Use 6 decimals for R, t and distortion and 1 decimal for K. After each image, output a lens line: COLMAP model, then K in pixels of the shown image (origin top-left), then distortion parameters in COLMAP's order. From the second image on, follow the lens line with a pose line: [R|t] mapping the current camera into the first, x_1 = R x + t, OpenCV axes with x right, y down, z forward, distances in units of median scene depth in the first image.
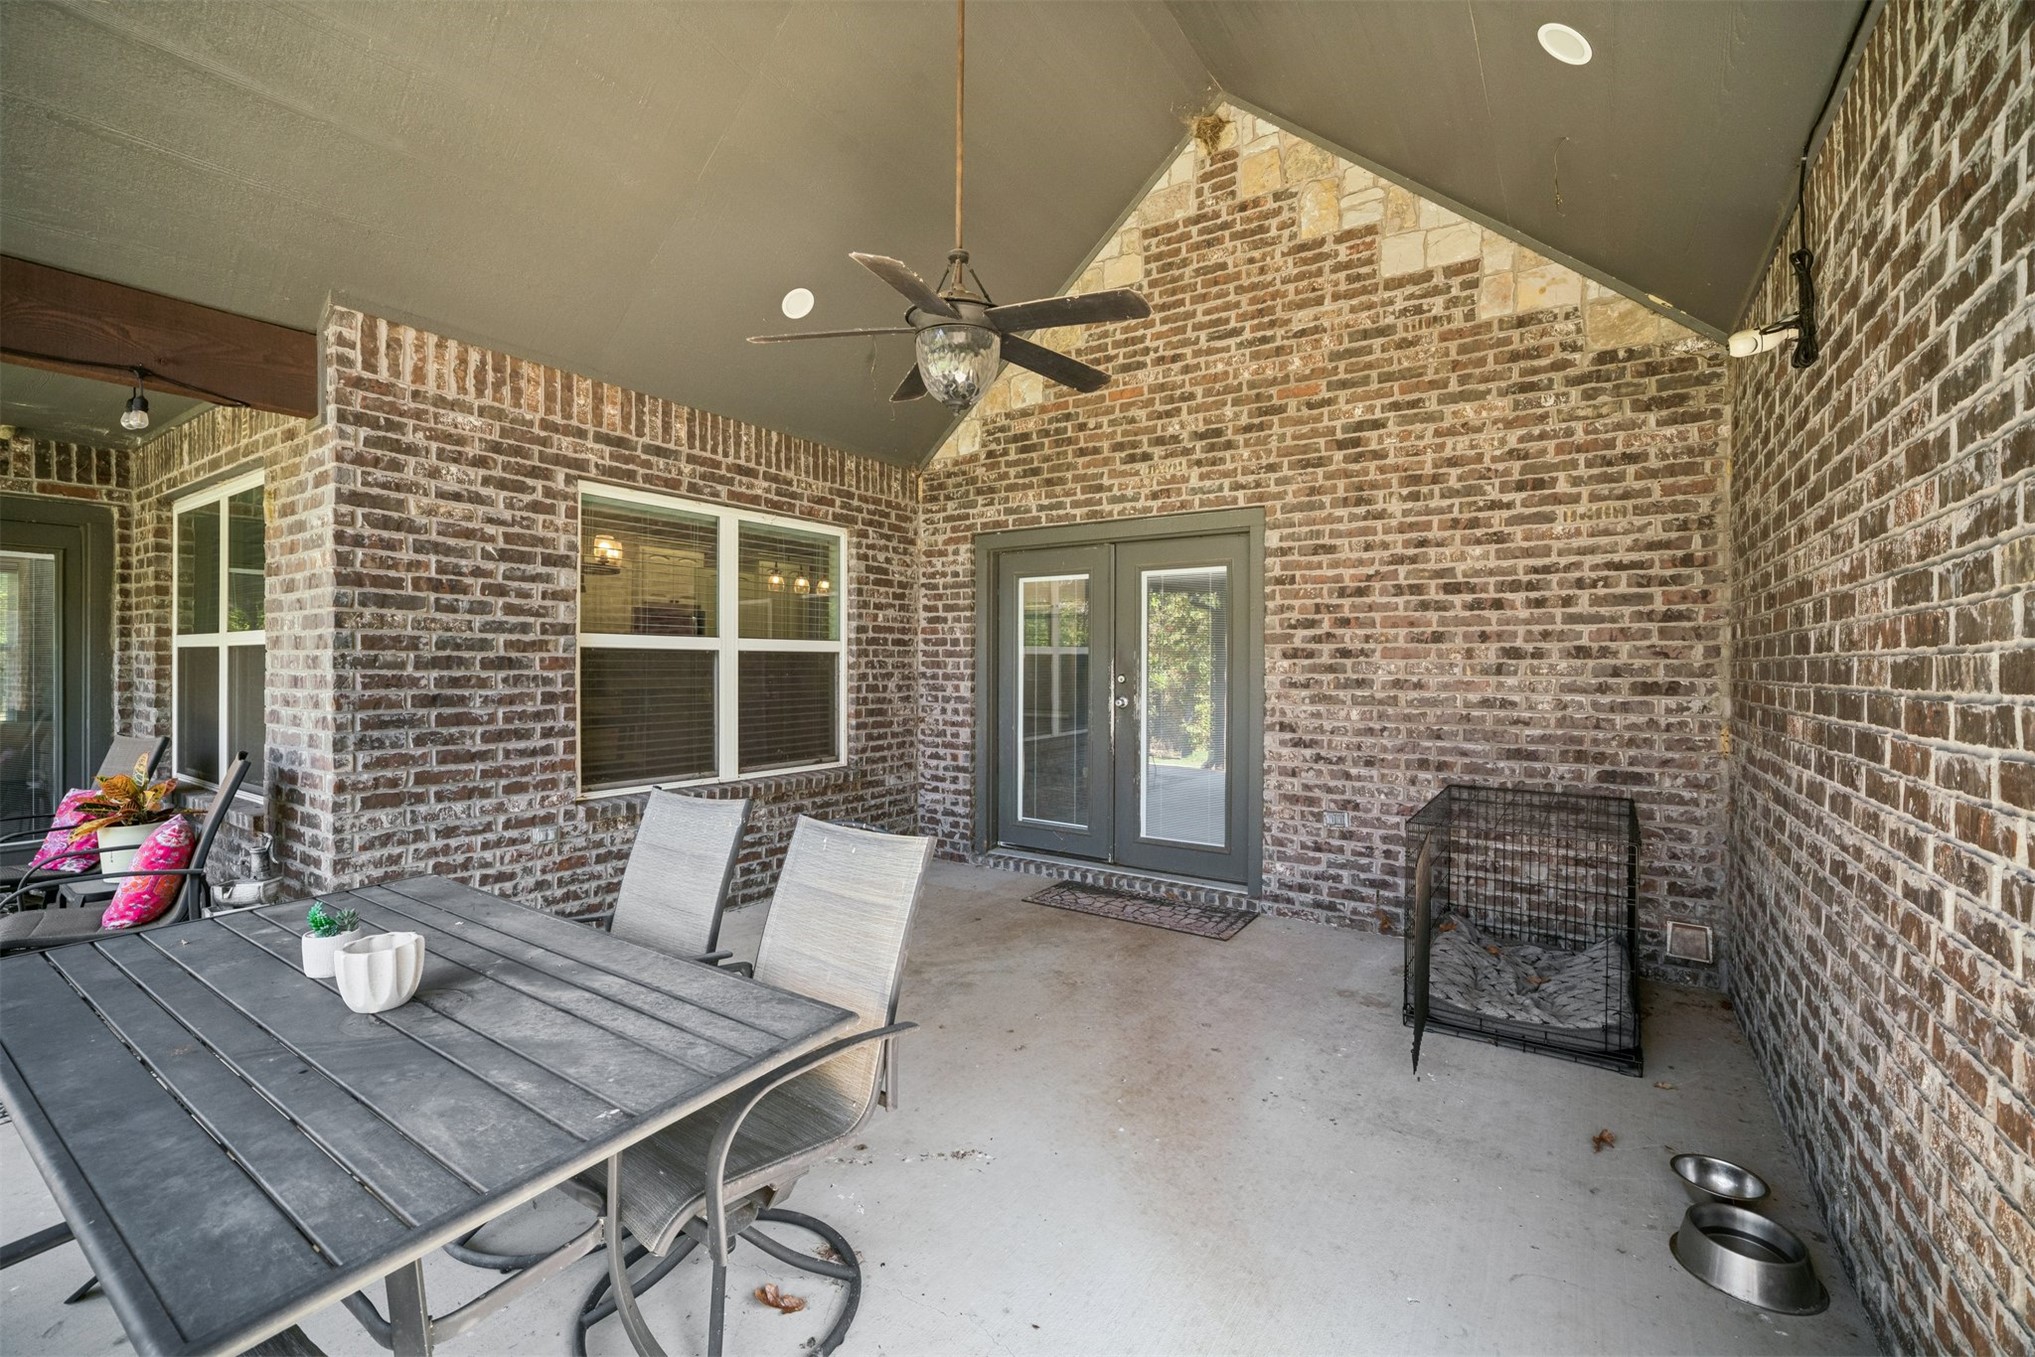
lens RADIAL K [[847.4, 0, 1003.1], [0, 847.4, 669.7], [0, 0, 1]] dist [-0.001150, 0.002121]
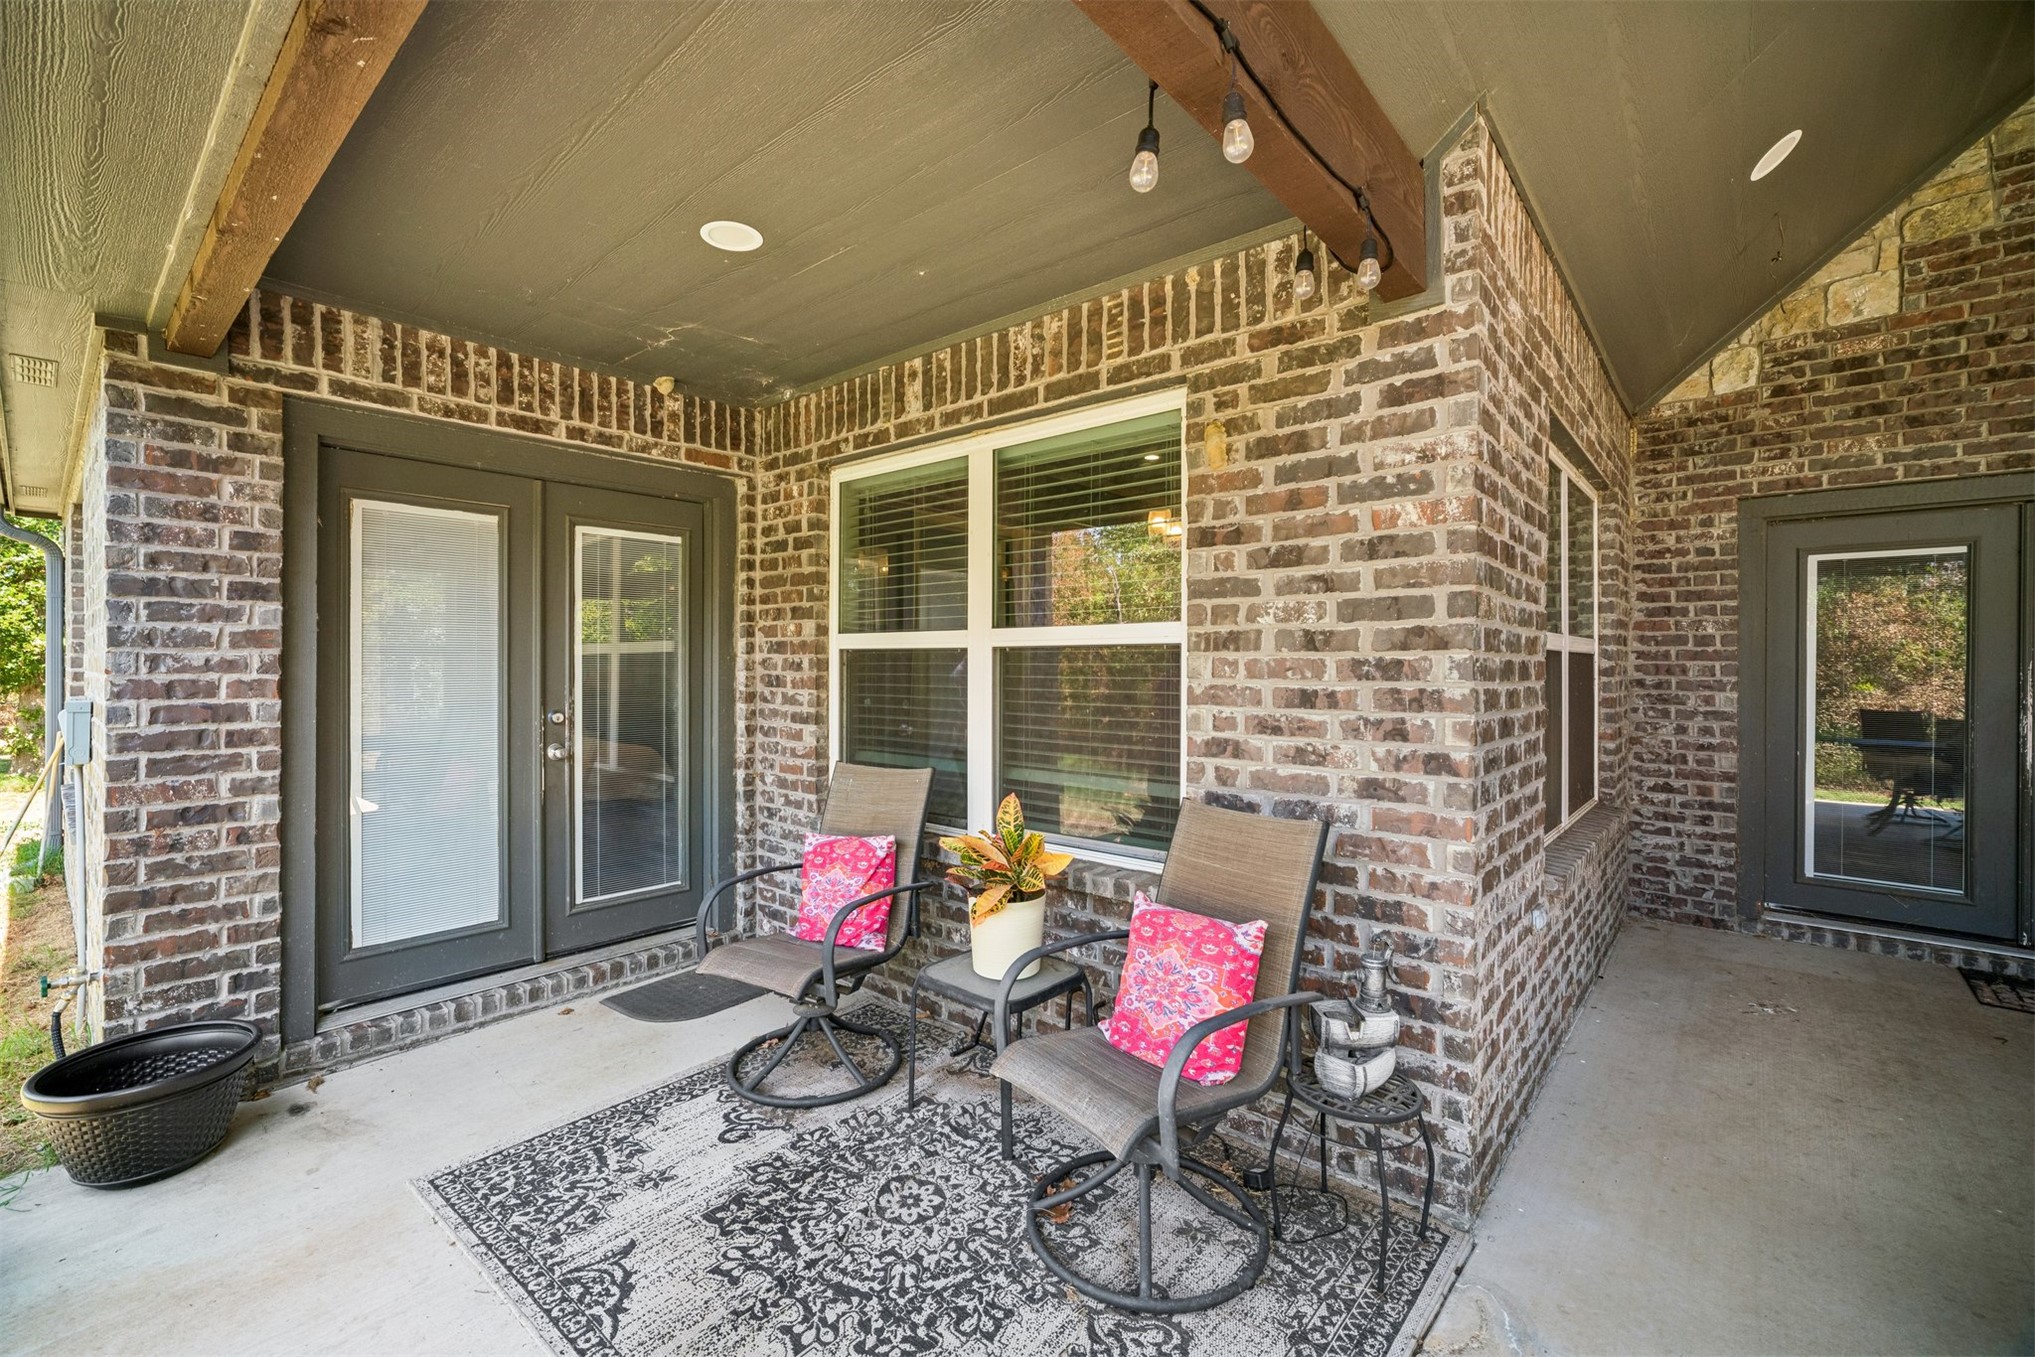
lens RADIAL K [[847.4, 0, 1035.7], [0, 847.4, 674.1], [0, 0, 1]] dist [-0.001150, 0.002121]
pose [[0.995082, 0.001137, -0.099047, -0.597341], [-0.000565, 0.999983, 0.005806, -0.006380], [0.099052, -0.005722, 0.995066, 0.183988]]
